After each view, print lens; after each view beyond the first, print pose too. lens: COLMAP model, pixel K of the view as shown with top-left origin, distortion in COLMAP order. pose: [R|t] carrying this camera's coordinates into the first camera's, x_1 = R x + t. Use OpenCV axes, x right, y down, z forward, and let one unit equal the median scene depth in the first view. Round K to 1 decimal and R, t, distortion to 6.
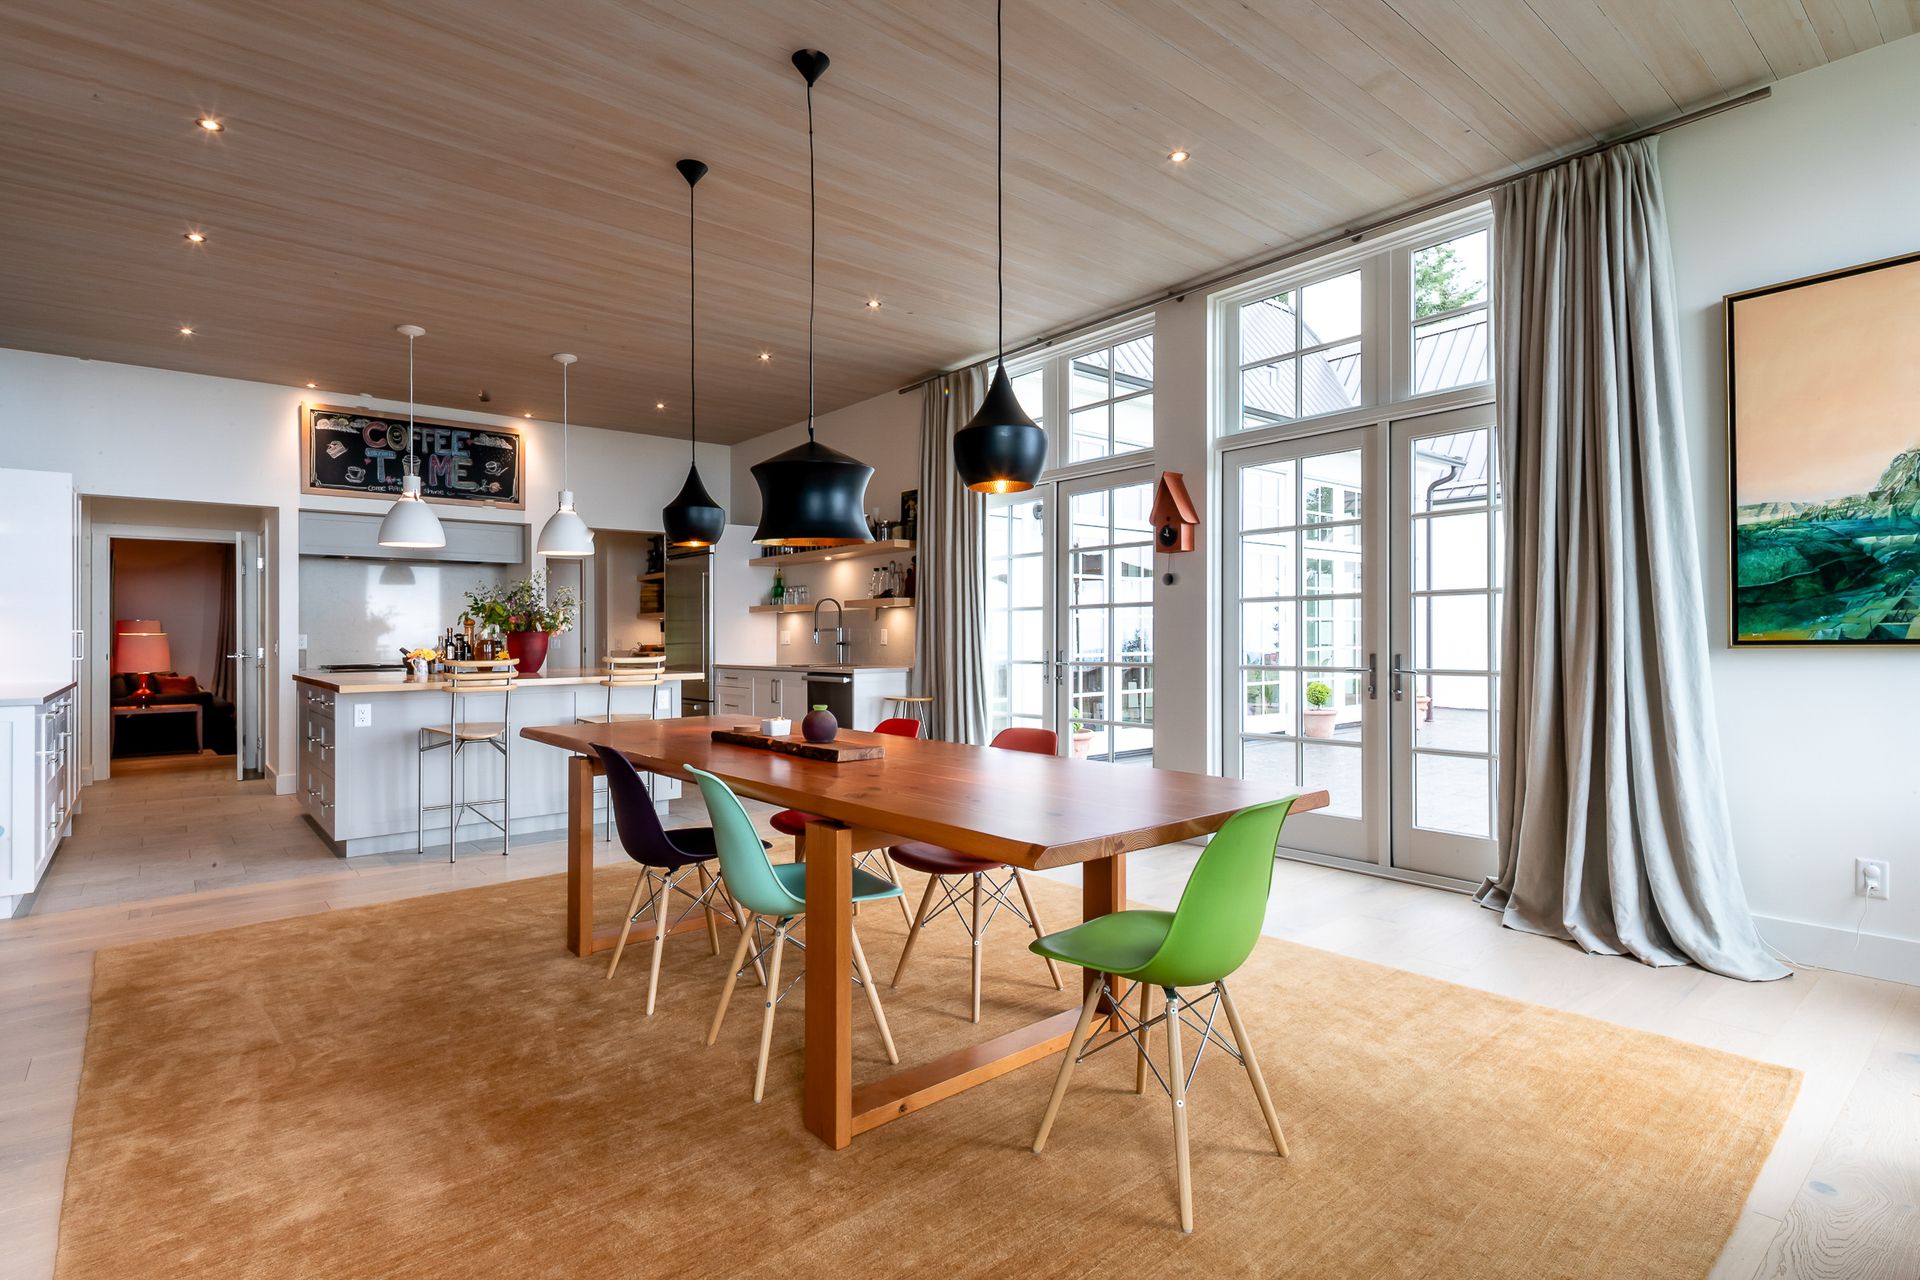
lens RADIAL K [[950.4, 0, 966.8], [0, 950.4, 628.6], [0, 0, 1]] dist [0.004393, -0.000240]
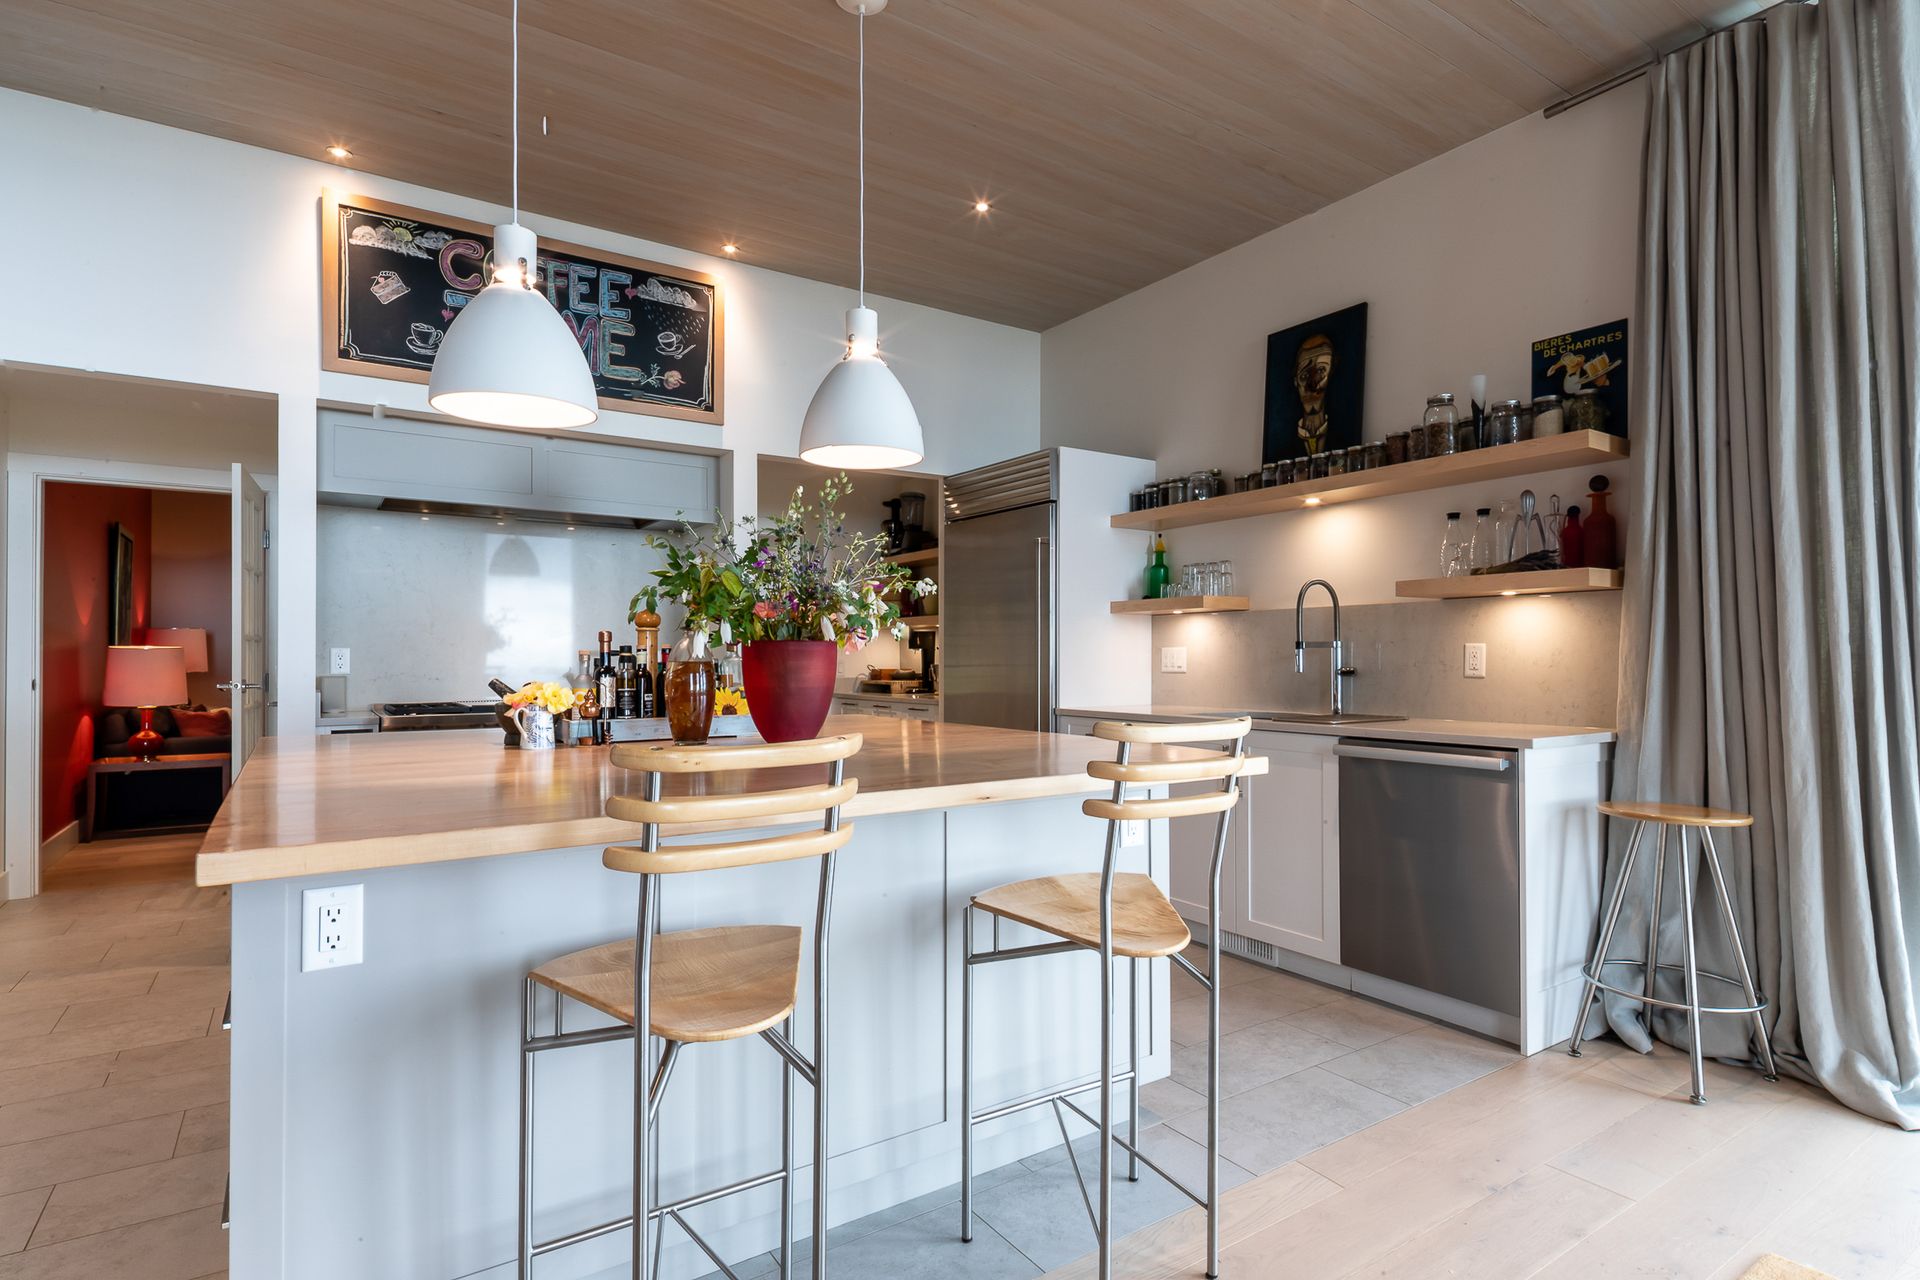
lens RADIAL K [[950.4, 0, 953.2], [0, 950.4, 651.1], [0, 0, 1]] dist [0.004393, -0.000240]
pose [[0.992596, 0.005299, -0.121348, -0.297842], [-0.005024, 0.999984, 0.002571, 0.005046], [0.121360, -0.001942, 0.992607, 0.528628]]
